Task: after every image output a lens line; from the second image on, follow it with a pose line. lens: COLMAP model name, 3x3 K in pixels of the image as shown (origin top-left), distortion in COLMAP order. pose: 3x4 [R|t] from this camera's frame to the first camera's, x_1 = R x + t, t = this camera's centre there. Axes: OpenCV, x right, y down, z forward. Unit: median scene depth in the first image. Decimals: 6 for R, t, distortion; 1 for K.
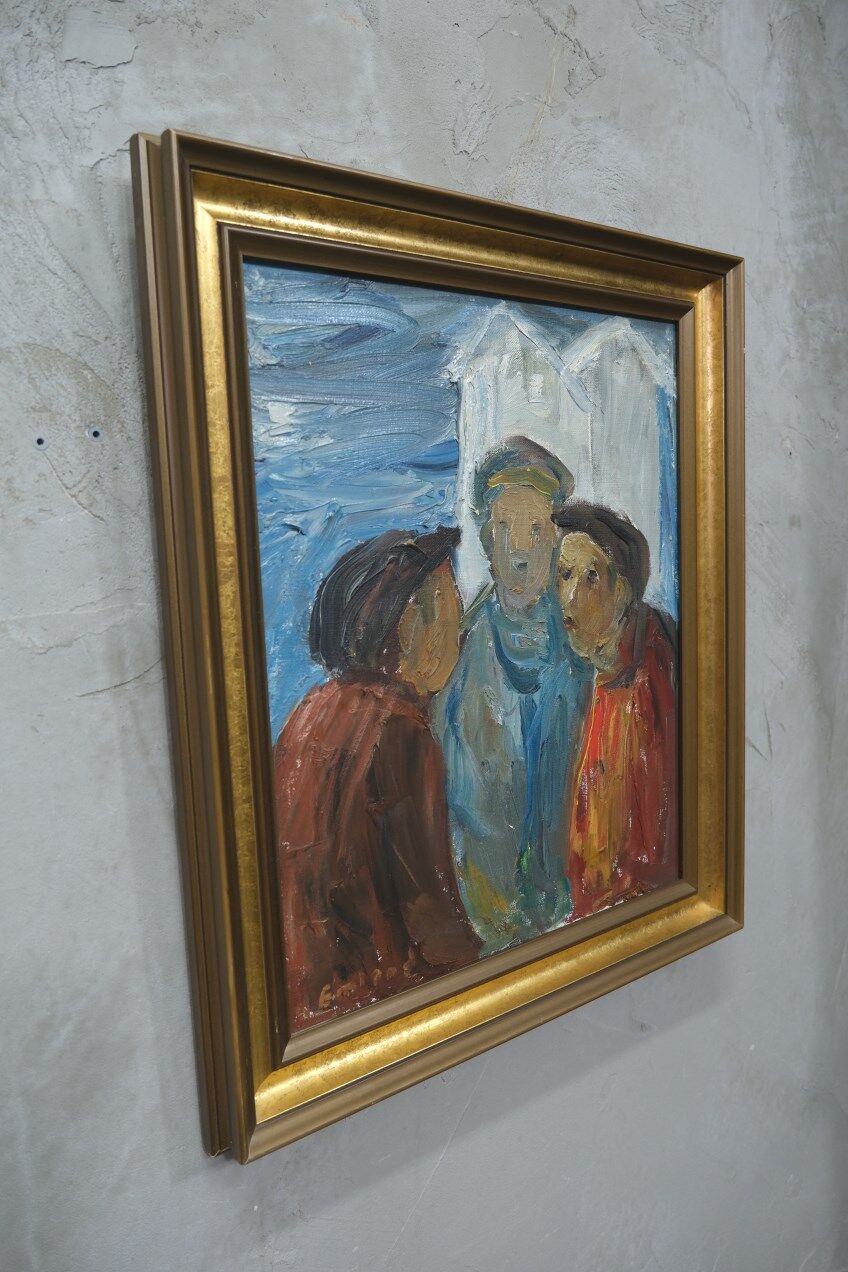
lens RADIAL K [[932.1, 0, 415.6], [0, 932.1, 634.9], [0, 0, 1]] dist [-0.015822, -0.012980]
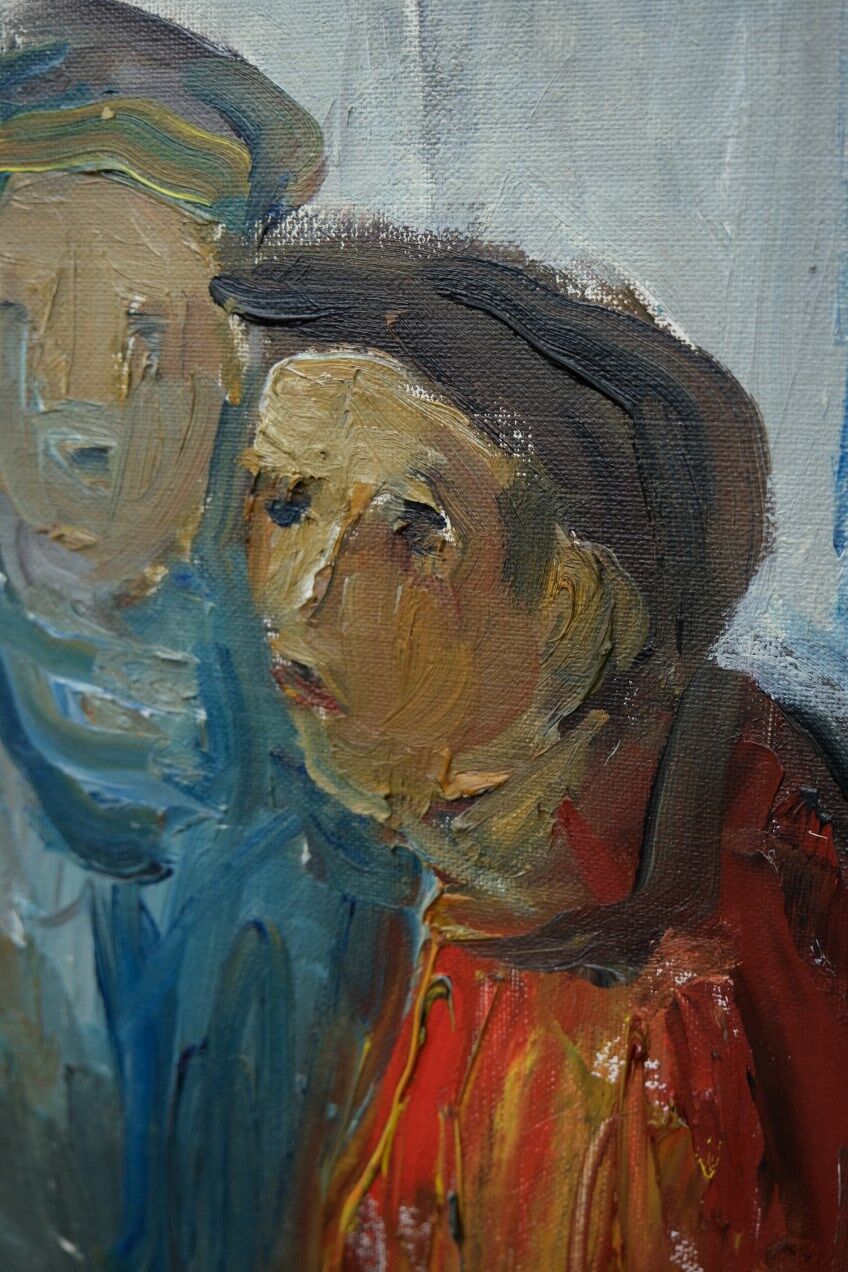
lens RADIAL K [[1495.8, 0, 423.8], [0, 1495.8, 642.0], [0, 0, 1]] dist [-0.037053, 0.000000]
pose [[0.573856, 0.205892, -0.792652, 0.608512], [-0.104482, 0.978378, 0.178493, -0.122454], [0.812264, -0.019611, 0.582960, 0.888884]]
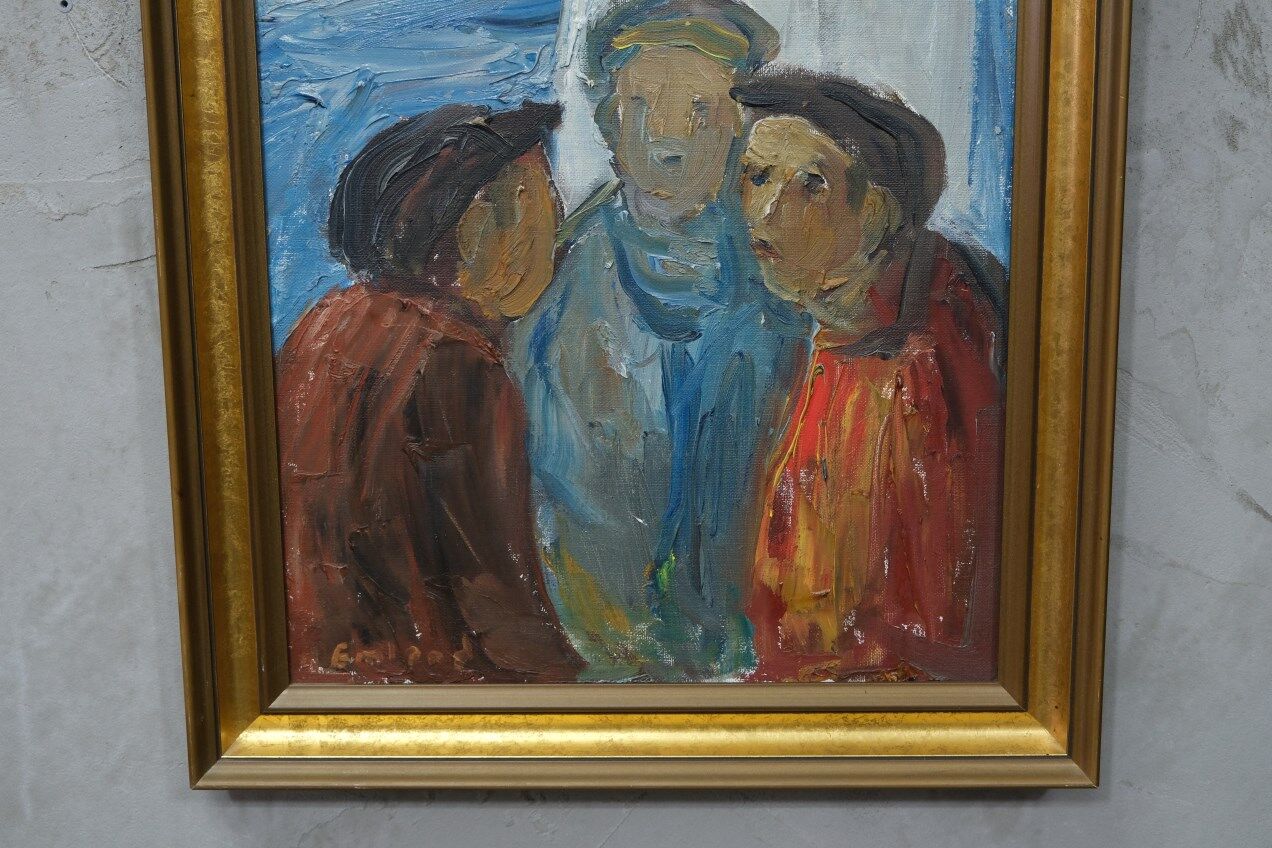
lens RADIAL K [[1700.3, 0, 649.1], [0, 1700.3, 416.7], [0, 0, 1]] dist [-0.040339, 0.000000]
pose [[0.792614, 0.145814, -0.592031, 0.981147], [-0.090514, 0.988364, 0.122248, -0.041236], [0.602967, -0.043308, 0.796589, -0.055997]]
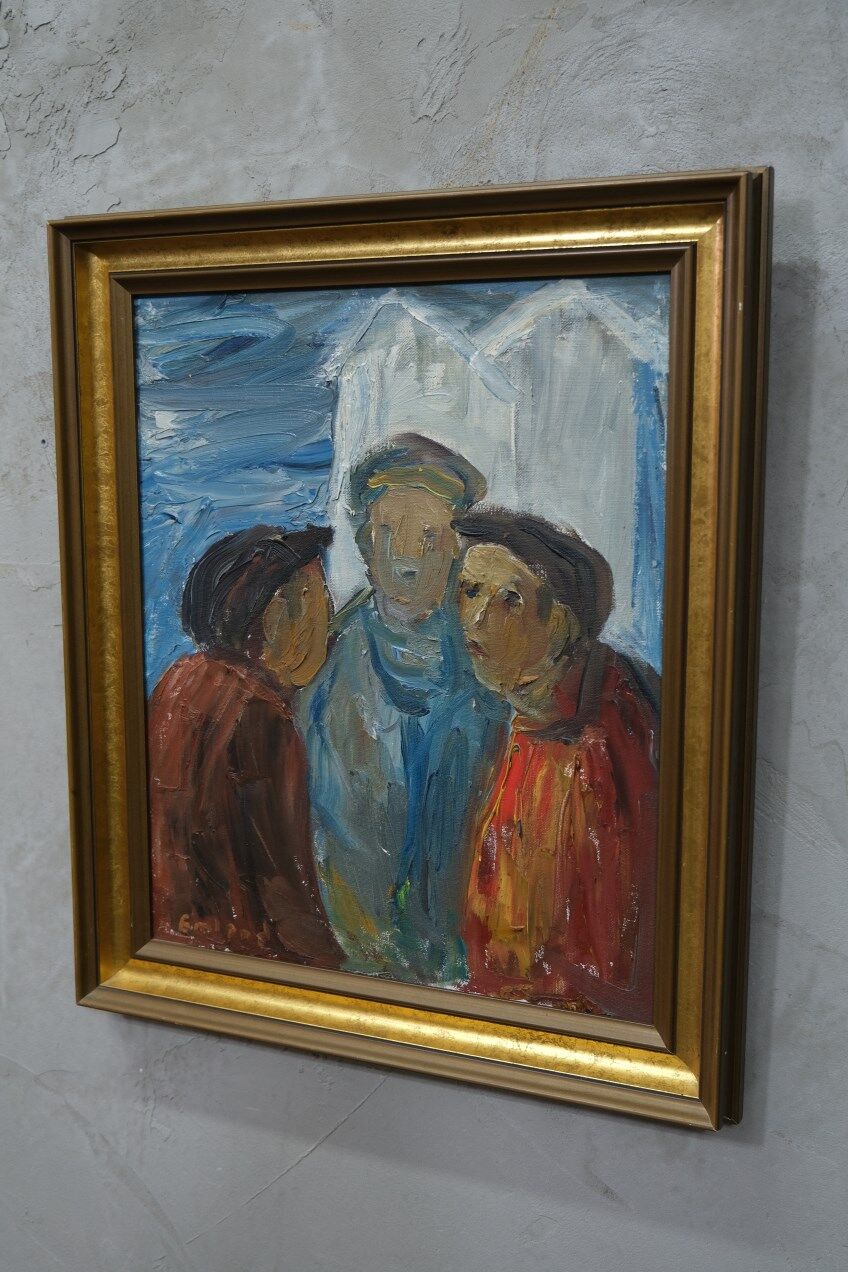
lens RADIAL K [[1495.8, 0, 429.7], [0, 1495.8, 641.6], [0, 0, 1]] dist [-0.037053, 0.000000]
pose [[0.484289, 0.170027, -0.858228, 1.521152], [-0.116748, 0.984721, 0.129207, -0.219916], [0.867084, 0.037623, 0.496740, 0.321968]]
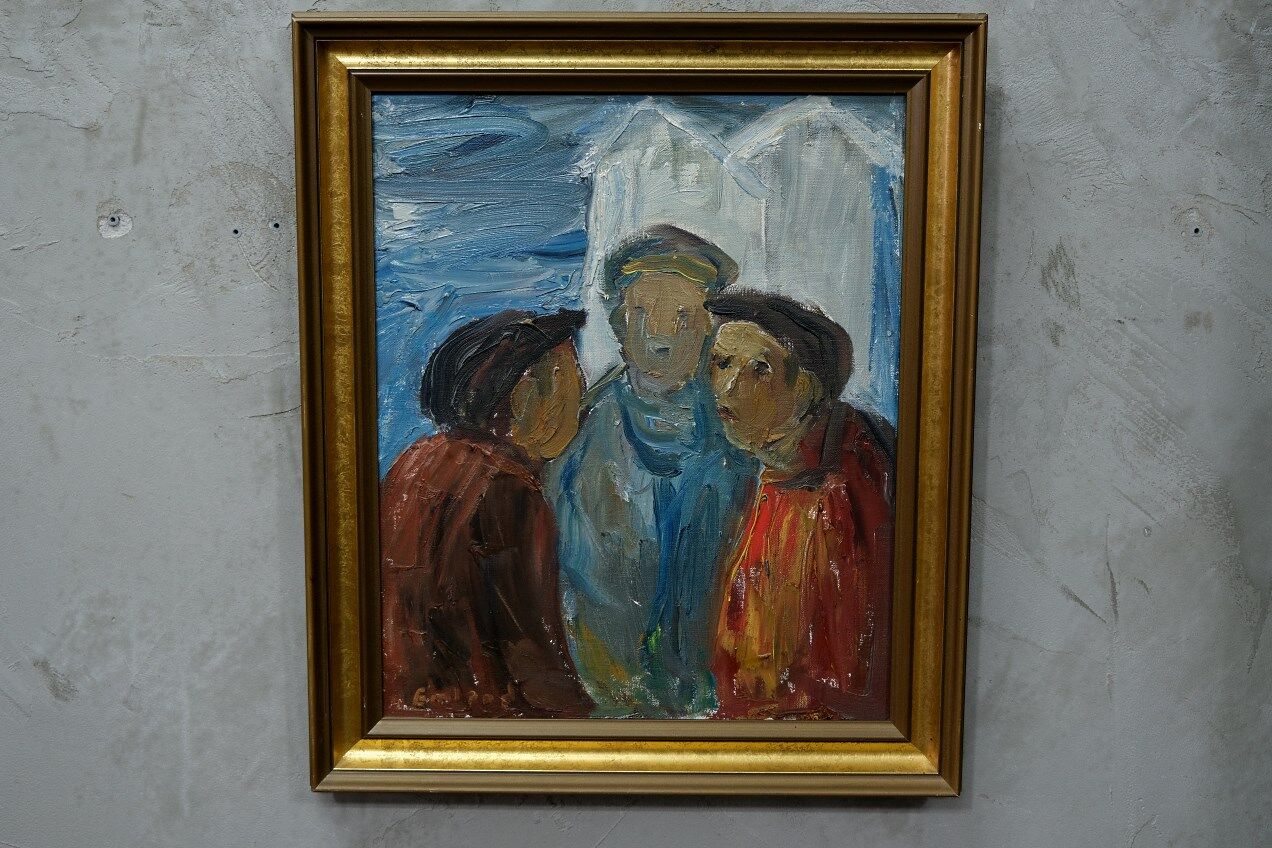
lens RADIAL K [[1700.3, 0, 646.7], [0, 1700.3, 401.9], [0, 0, 1]] dist [-0.040339, 0.000000]
pose [[0.799315, 0.128425, -0.587028, 1.312377], [-0.104919, 0.991716, 0.074098, -0.169483], [0.591681, 0.002363, 0.806168, -0.556586]]
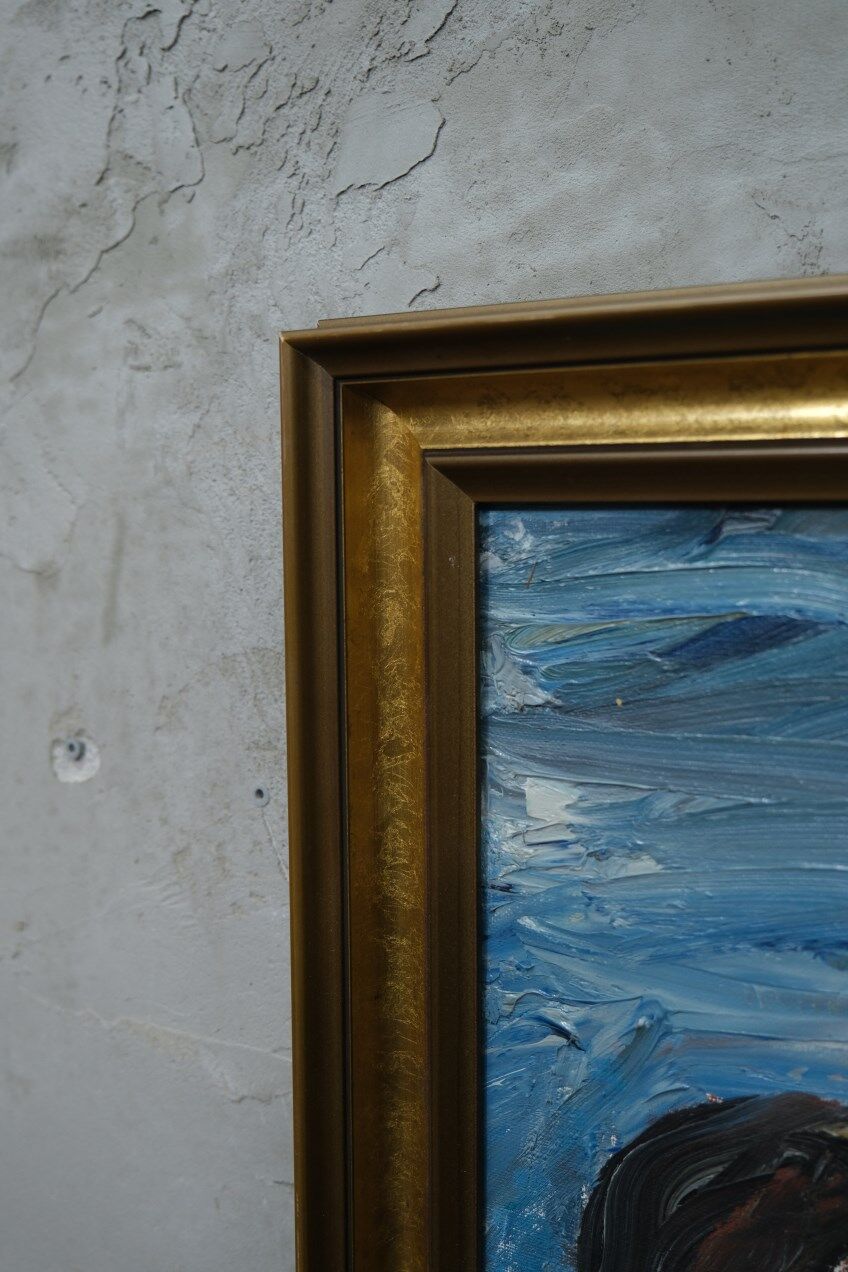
lens RADIAL K [[1495.8, 0, 417.5], [0, 1495.8, 638.4], [0, 0, 1]] dist [-0.037053, 0.000000]
pose [[0.355776, 0.123456, -0.926381, 0.492699], [-0.113612, 0.989598, 0.088248, -0.344902], [0.927640, 0.073852, 0.366102, 0.574669]]
